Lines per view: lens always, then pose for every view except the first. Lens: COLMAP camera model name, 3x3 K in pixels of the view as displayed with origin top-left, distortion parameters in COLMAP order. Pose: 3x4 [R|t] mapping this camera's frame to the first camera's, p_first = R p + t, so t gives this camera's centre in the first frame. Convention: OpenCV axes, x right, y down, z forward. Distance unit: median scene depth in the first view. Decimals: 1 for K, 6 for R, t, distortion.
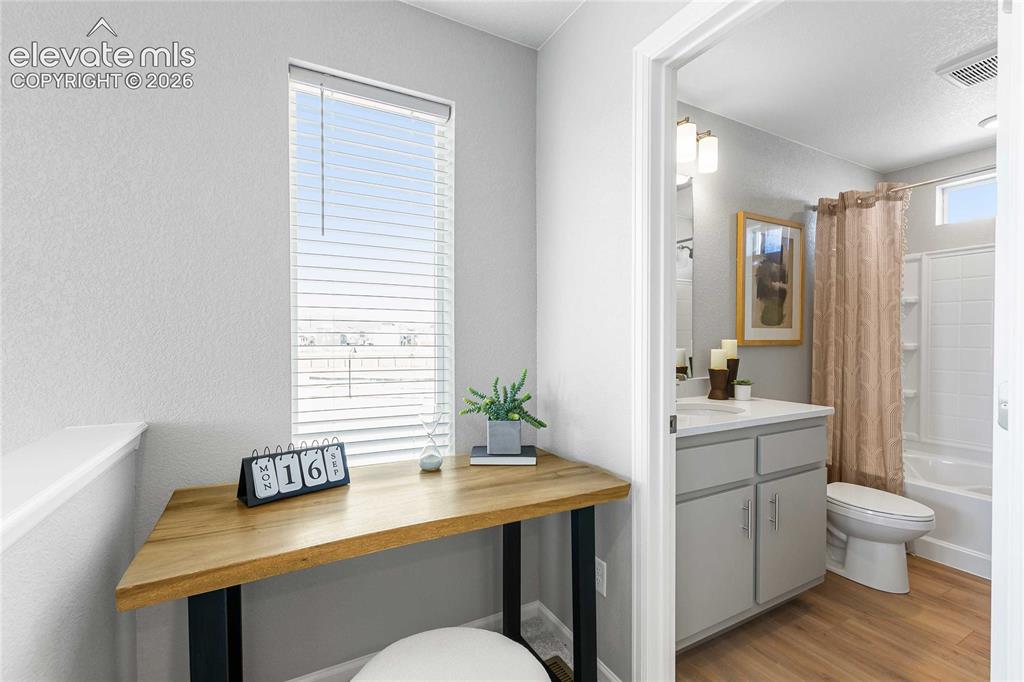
lens RADIAL K [[458.9, 0, 508.3], [0, 458.9, 343.7], [0, 0, 1]] dist [0.003701, -0.000298]
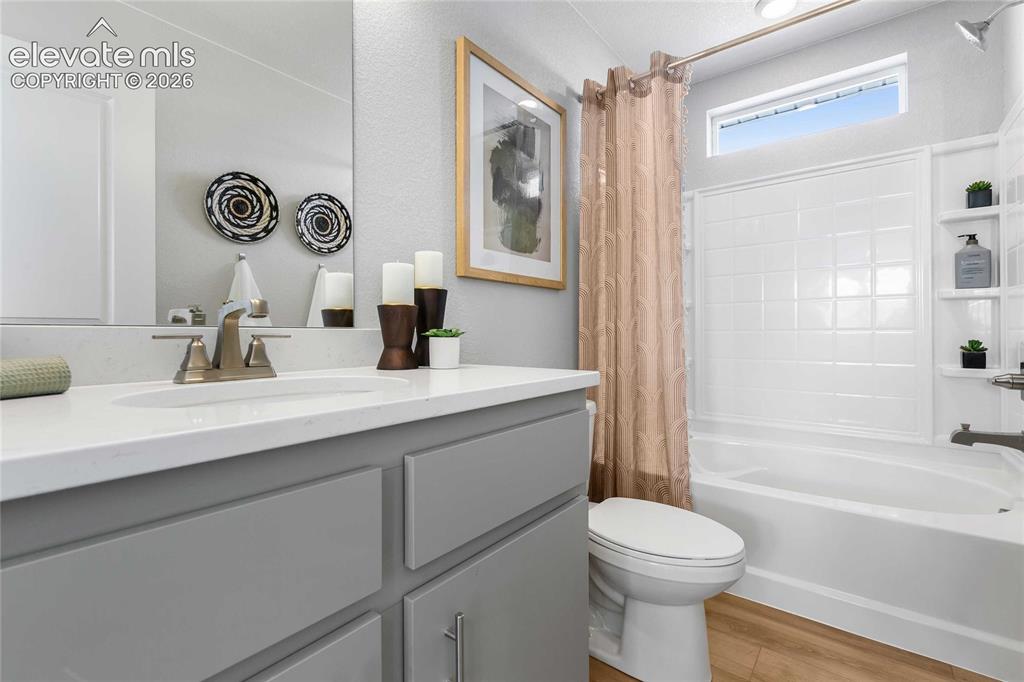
lens RADIAL K [[458.9, 0, 515.7], [0, 458.9, 337.1], [0, 0, 1]] dist [0.003701, -0.000298]
pose [[0.918099, -0.007960, 0.396272, 0.330095], [0.011972, 0.999899, -0.007654, 0.080760], [-0.396171, 0.011772, 0.918101, 0.445695]]
